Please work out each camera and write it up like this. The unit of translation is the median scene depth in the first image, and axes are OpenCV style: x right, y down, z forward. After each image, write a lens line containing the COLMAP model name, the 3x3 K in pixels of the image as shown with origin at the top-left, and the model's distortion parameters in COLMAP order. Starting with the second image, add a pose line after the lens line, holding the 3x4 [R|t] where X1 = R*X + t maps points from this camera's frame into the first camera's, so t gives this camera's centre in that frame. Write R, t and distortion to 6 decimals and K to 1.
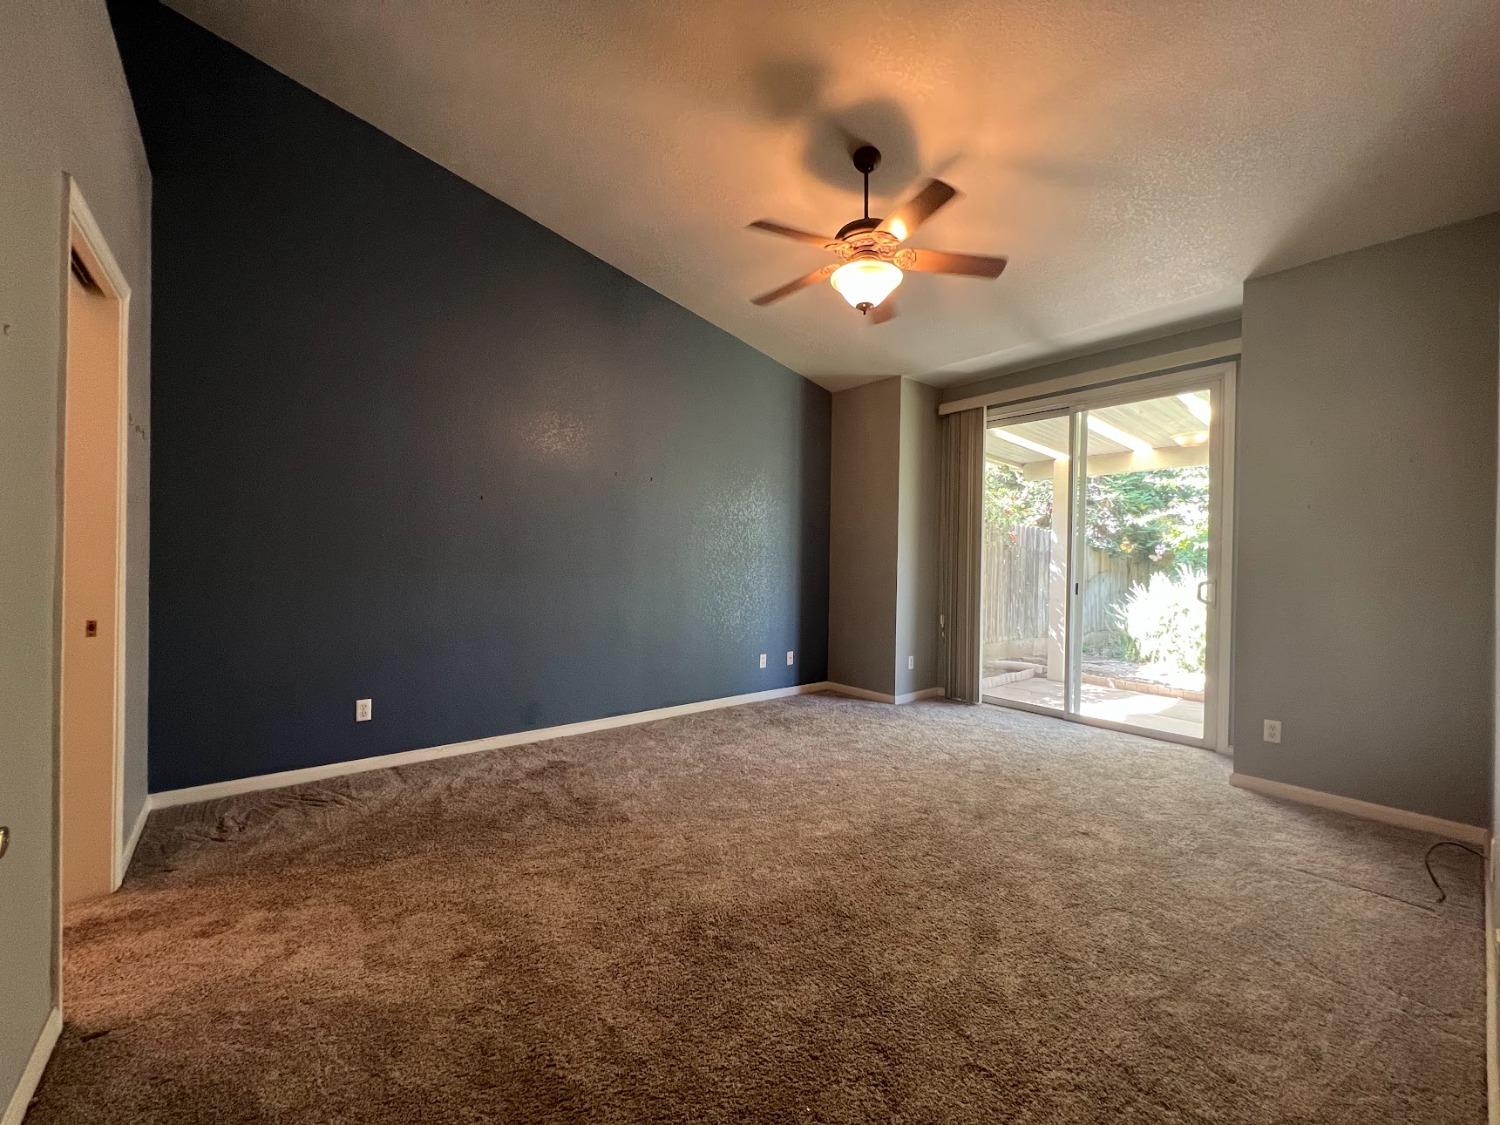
lens RADIAL K [[605.4, 0, 750.0], [0, 605.4, 562.5], [0, 0, 1]] dist [0.000353, -0.000092]
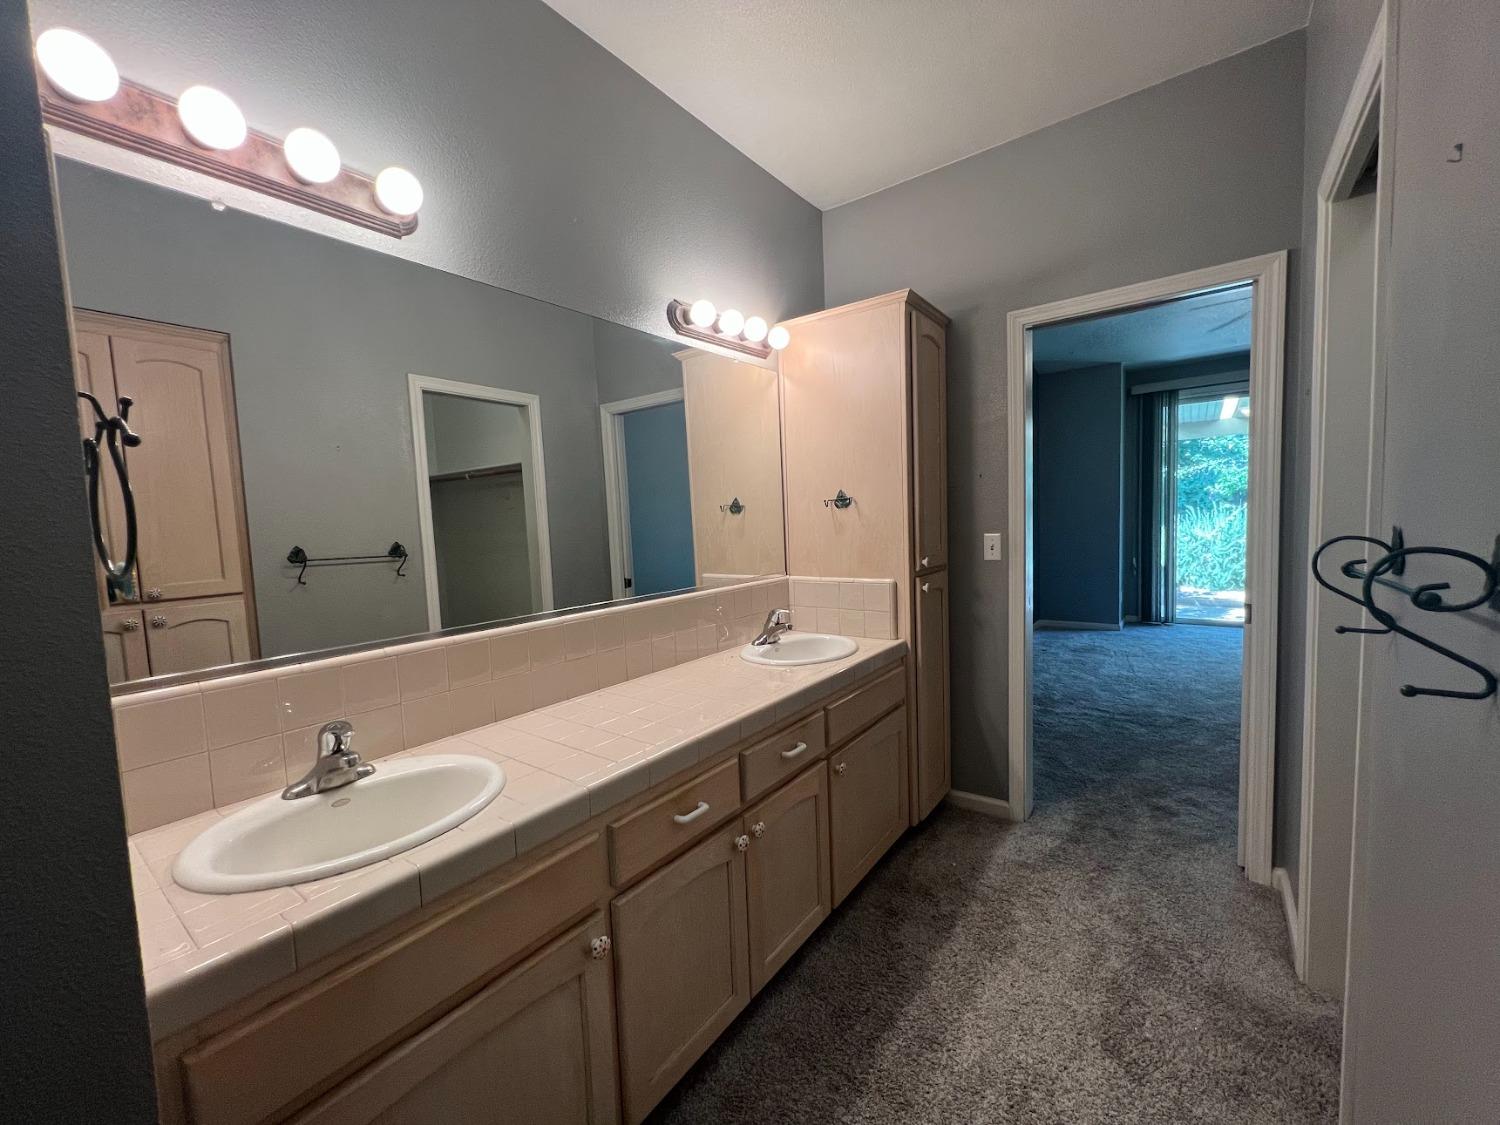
lens RADIAL K [[605.4, 0, 750.0], [0, 605.4, 562.5], [0, 0, 1]] dist [0.000353, -0.000092]
pose [[0.969747, -0.069958, 0.233874, -1.154023], [0.056677, 0.996400, 0.063042, -0.042167], [-0.237443, -0.047880, 0.970221, -0.026920]]
